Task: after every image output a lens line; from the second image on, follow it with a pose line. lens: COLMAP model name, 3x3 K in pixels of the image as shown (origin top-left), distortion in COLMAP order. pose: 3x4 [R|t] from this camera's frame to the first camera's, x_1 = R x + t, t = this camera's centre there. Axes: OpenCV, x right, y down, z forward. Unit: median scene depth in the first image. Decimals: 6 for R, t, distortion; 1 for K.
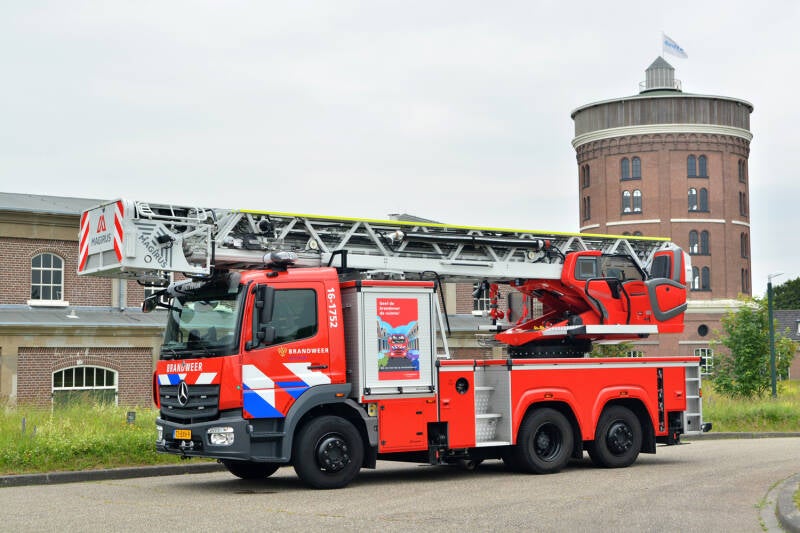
lens RADIAL K [[1287.2, 0, 401.6], [0, 1287.2, 269.6], [0, 0, 1]] dist [-0.049913, 0.000000]
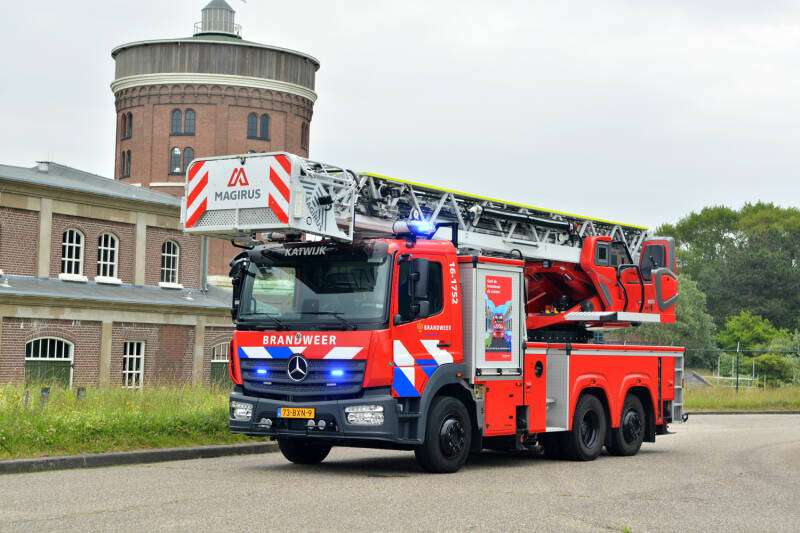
lens RADIAL K [[1520.8, 0, 398.4], [0, 1520.8, 266.1], [0, 0, 1]] dist [-0.037619, 0.000000]
pose [[0.931028, 0.054601, 0.360841, -0.457852], [-0.061397, 0.998086, 0.007388, 0.010348], [-0.359747, -0.029033, 0.932598, -0.030446]]
